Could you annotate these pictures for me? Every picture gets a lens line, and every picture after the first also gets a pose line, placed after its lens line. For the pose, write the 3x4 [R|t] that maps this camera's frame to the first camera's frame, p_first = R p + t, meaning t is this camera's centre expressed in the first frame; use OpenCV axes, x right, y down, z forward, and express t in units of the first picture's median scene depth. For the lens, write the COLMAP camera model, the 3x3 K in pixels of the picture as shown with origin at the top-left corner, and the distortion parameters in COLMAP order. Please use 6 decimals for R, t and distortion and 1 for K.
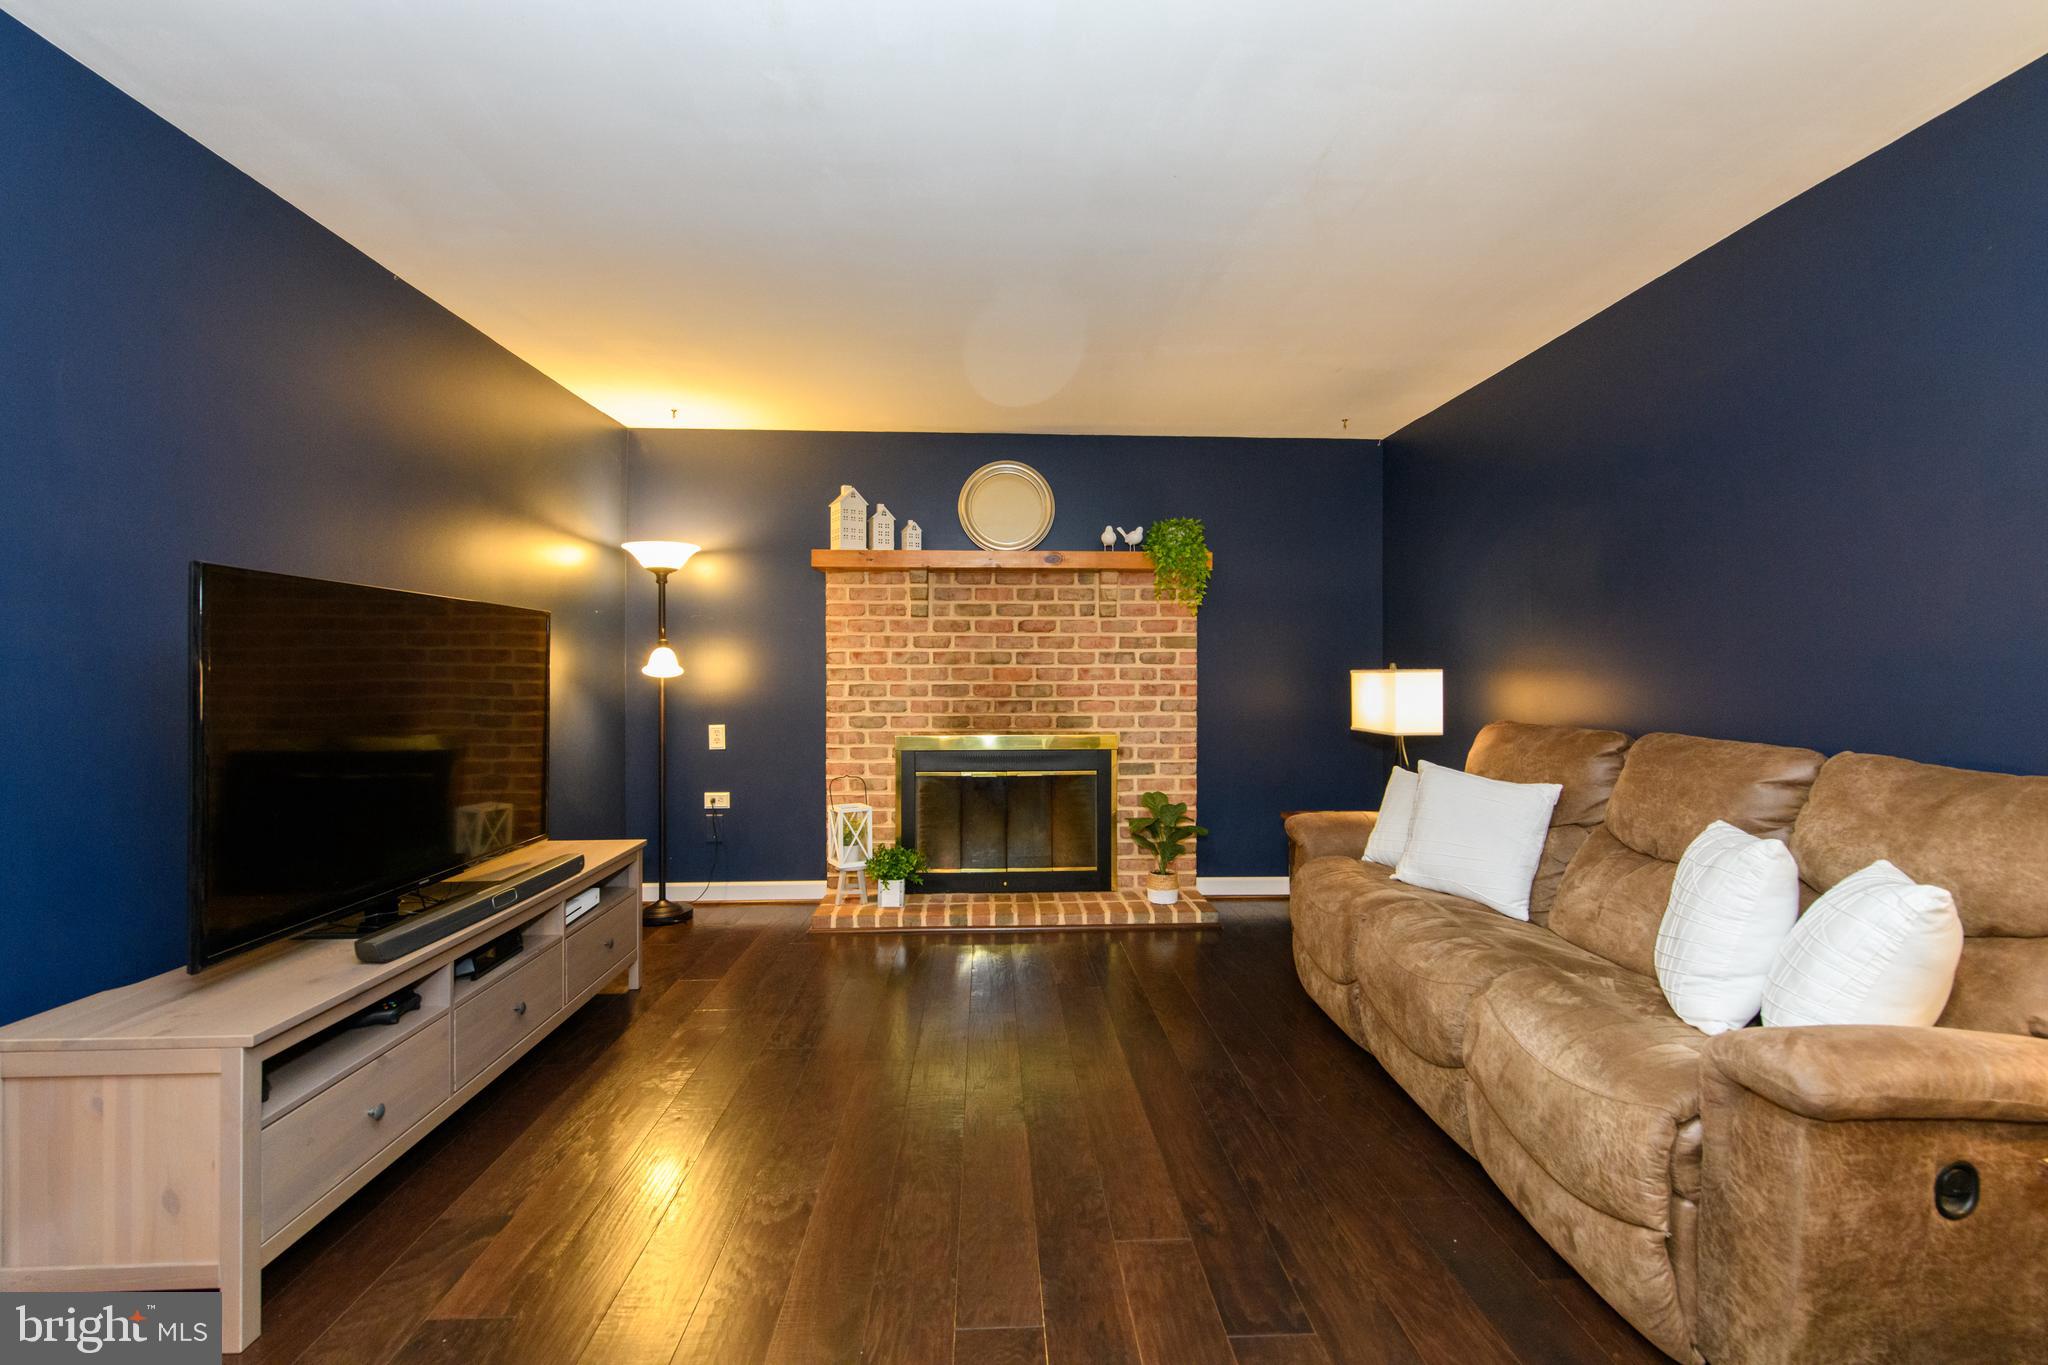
lens RADIAL K [[876.0, 0, 1025.1], [0, 876.0, 673.8], [0, 0, 1]] dist [0.002799, -0.001291]
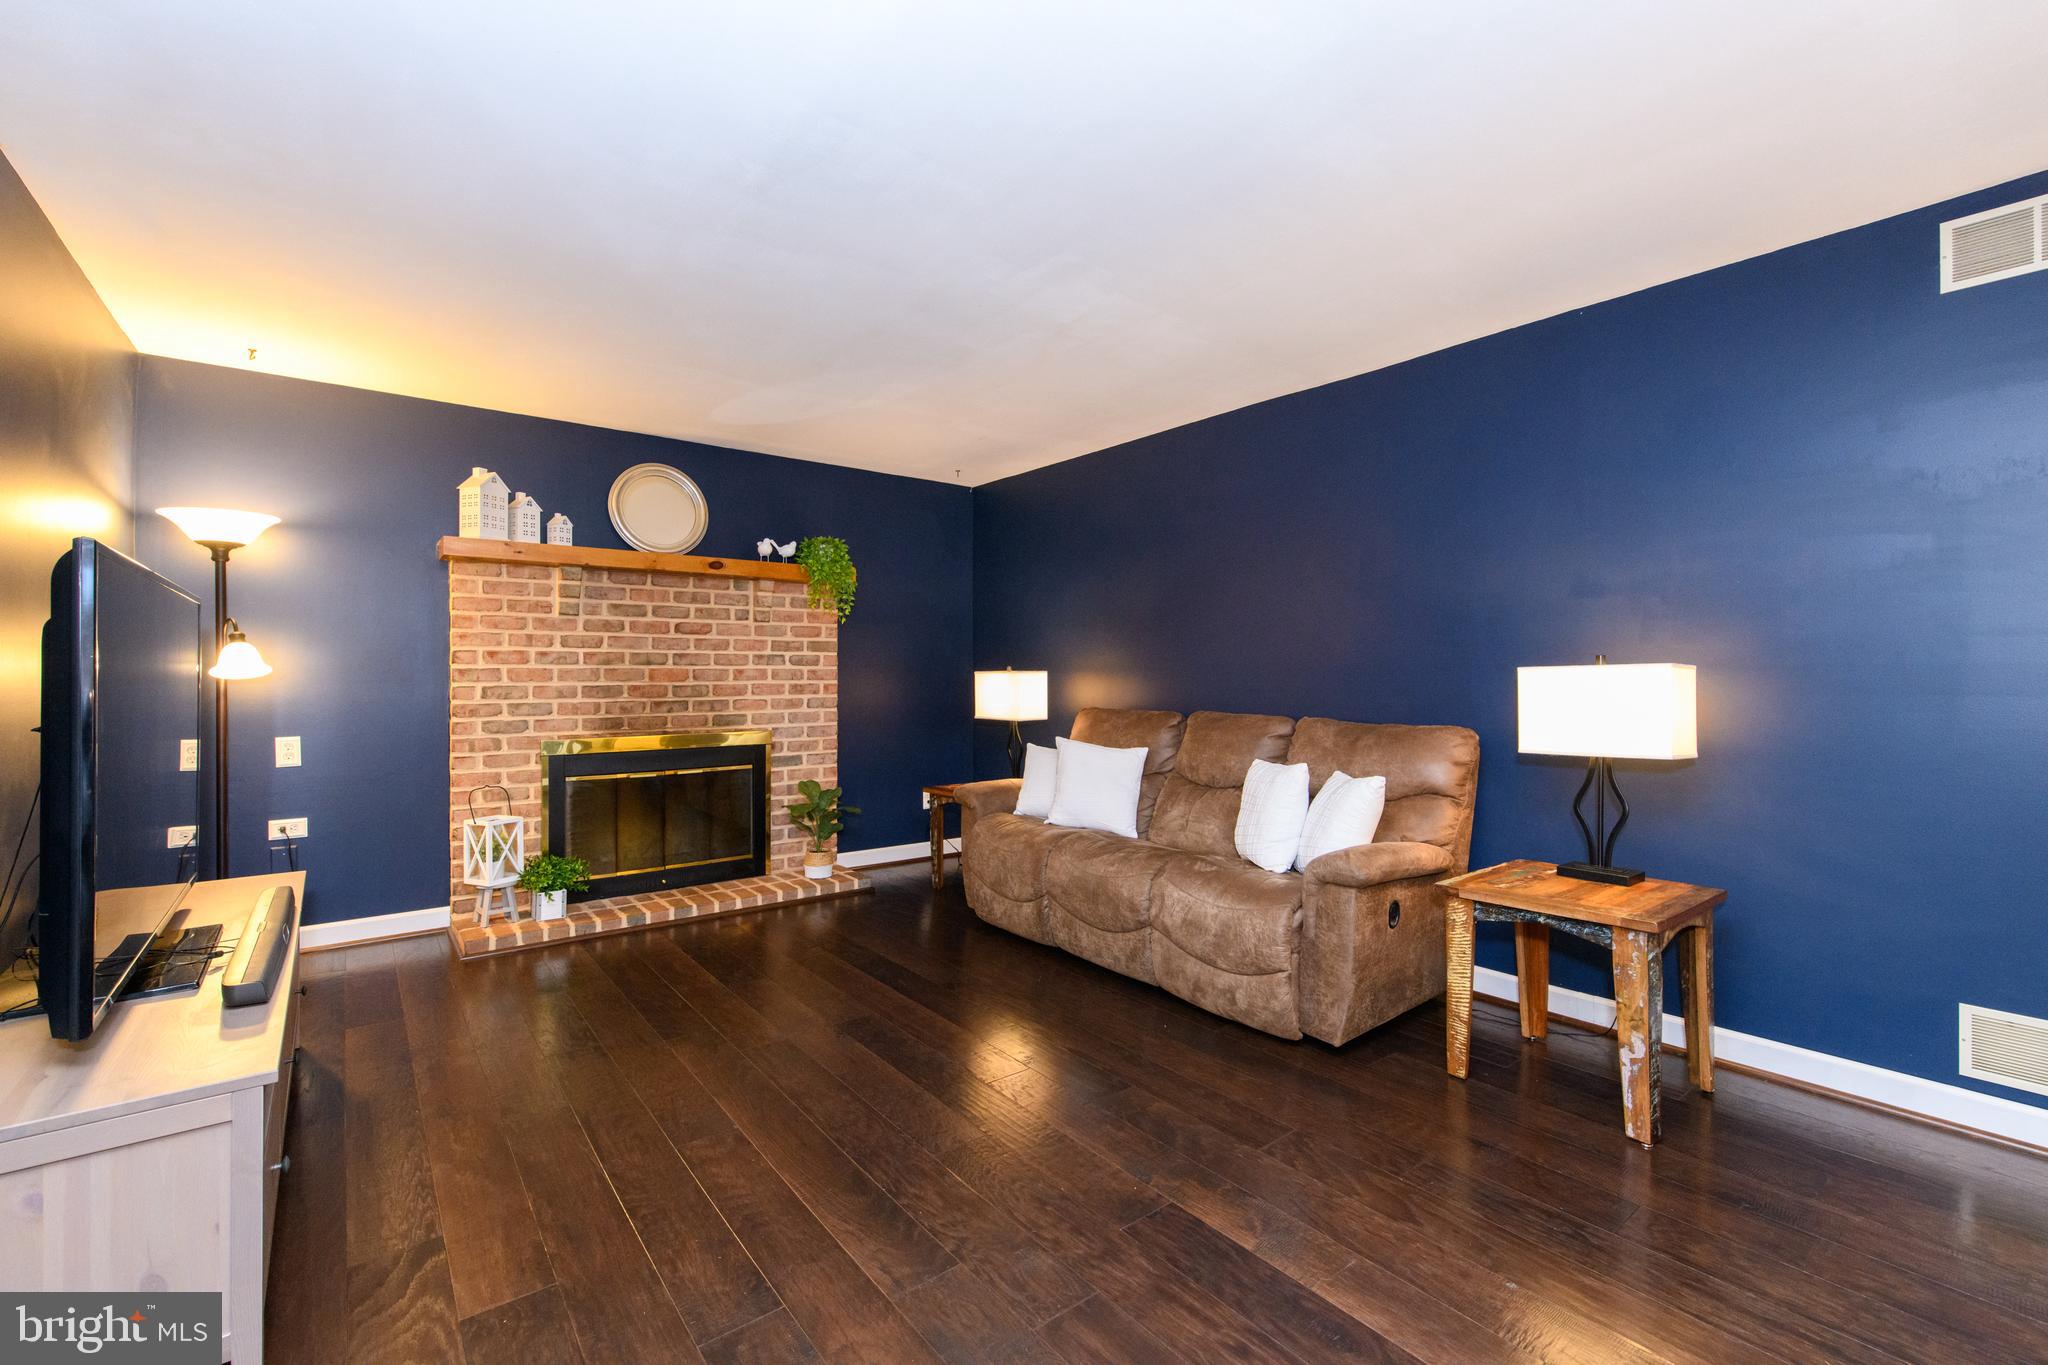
lens RADIAL K [[876.0, 0, 1021.9], [0, 876.0, 672.8], [0, 0, 1]] dist [0.002799, -0.001291]
pose [[0.819003, 0.000536, 0.573789, -0.264164], [0.000146, 0.999999, -0.001144, -0.000782], [-0.573789, 0.001021, 0.819003, -0.068804]]
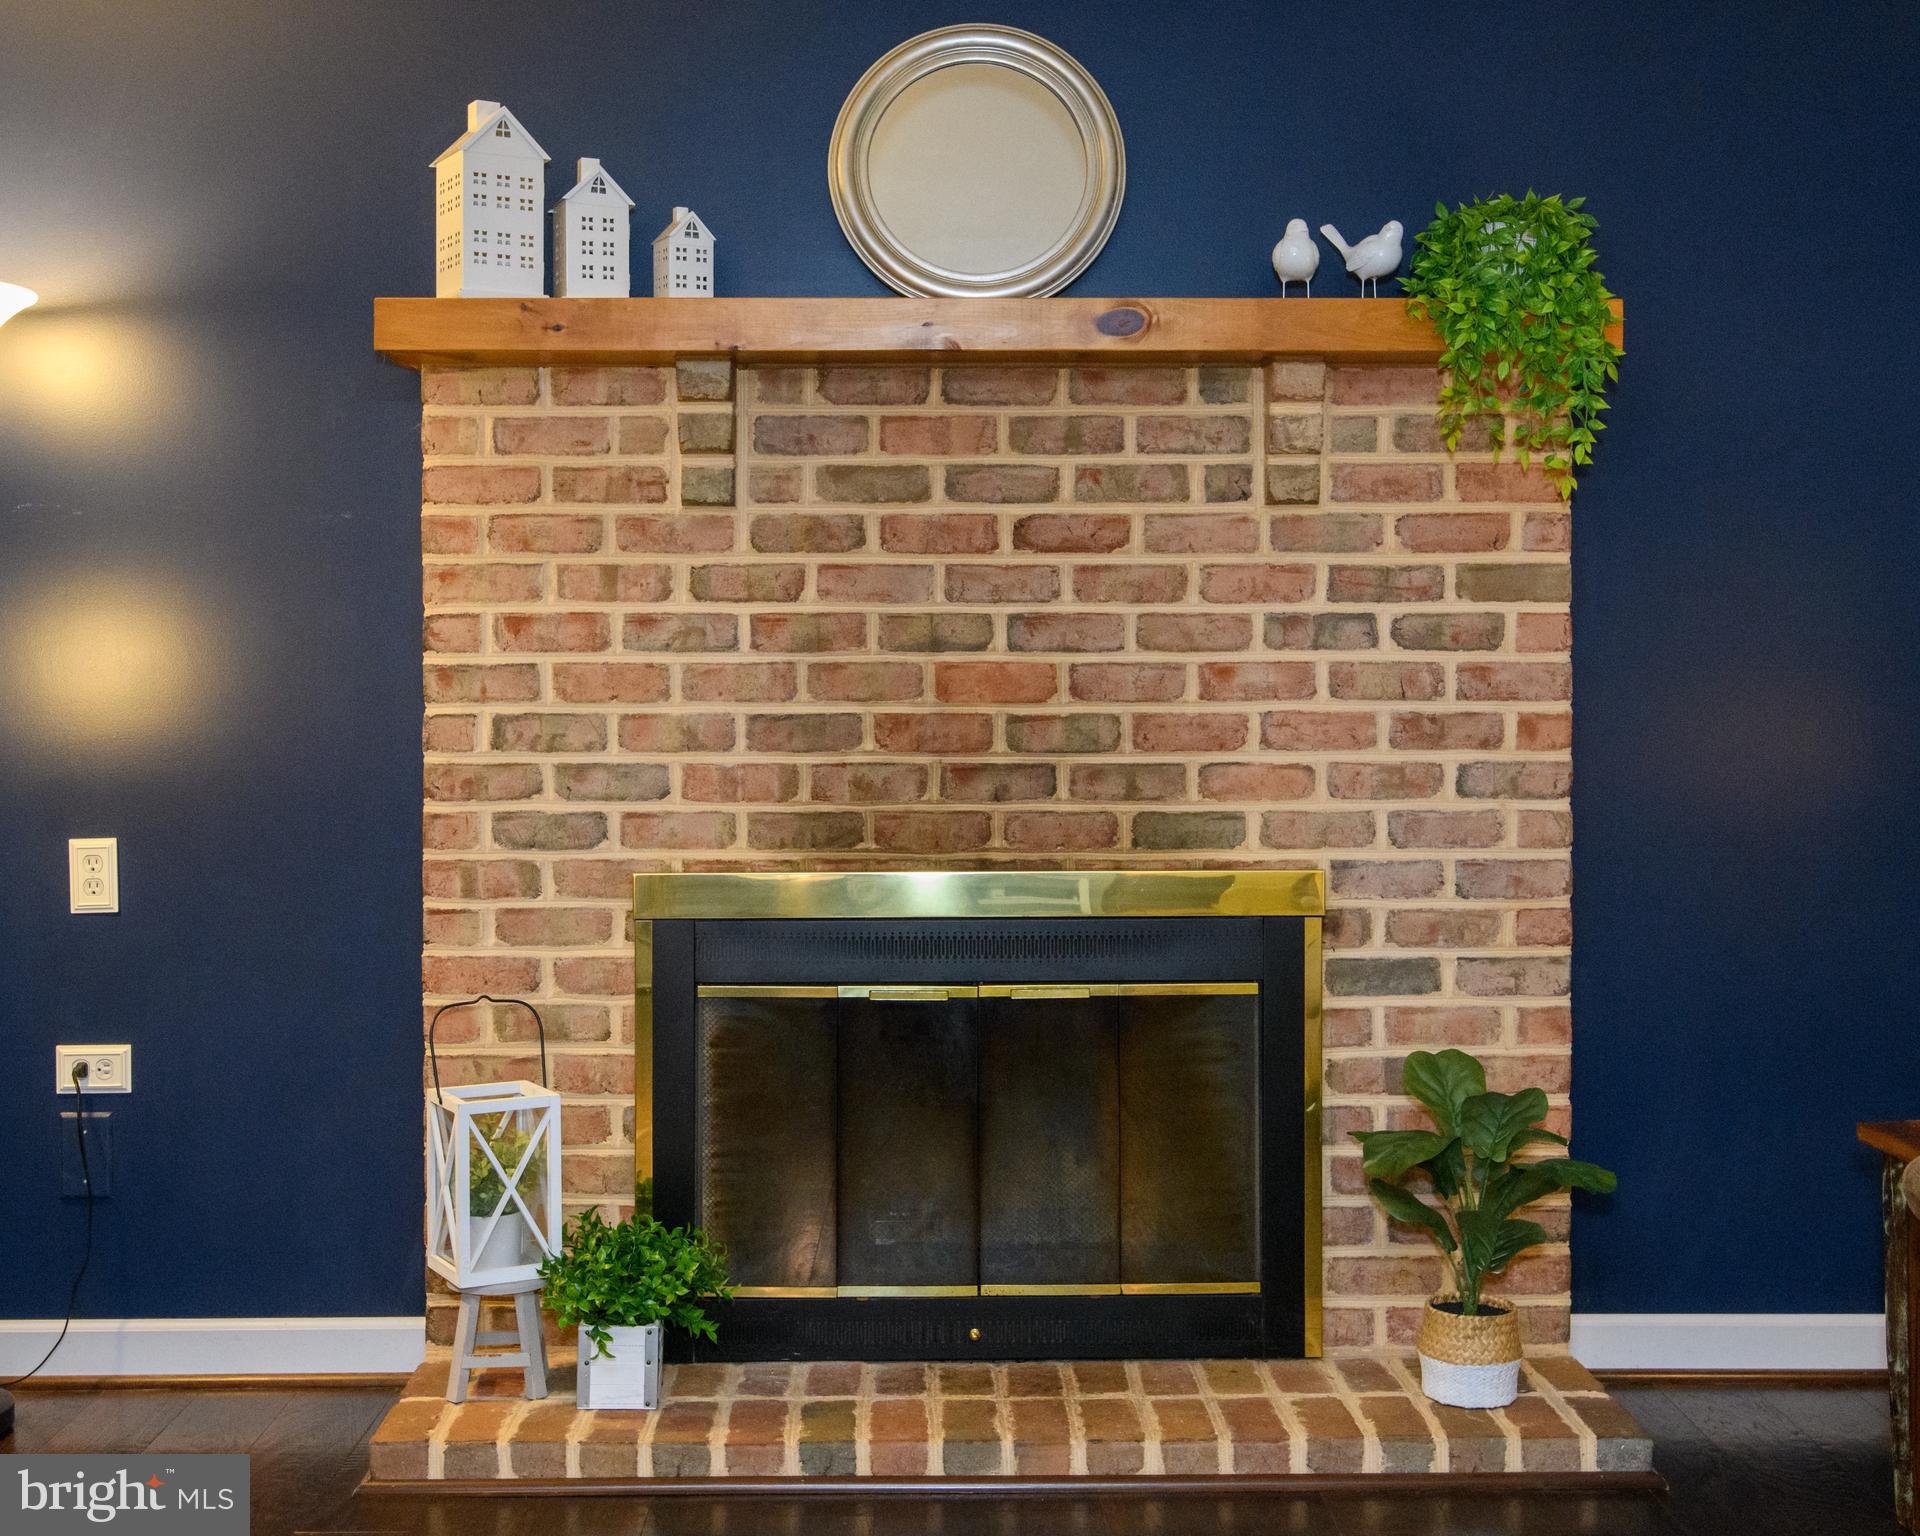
lens RADIAL K [[2314.2, 0, 948.4], [0, 2314.2, 677.0], [0, 0, 1]] dist [0.003547, 0.000000]
pose [[0.999446, -0.001243, -0.033258, -0.003564], [0.001209, 0.999999, -0.001020, -0.000635], [0.033260, 0.000979, 0.999446, 0.148108]]
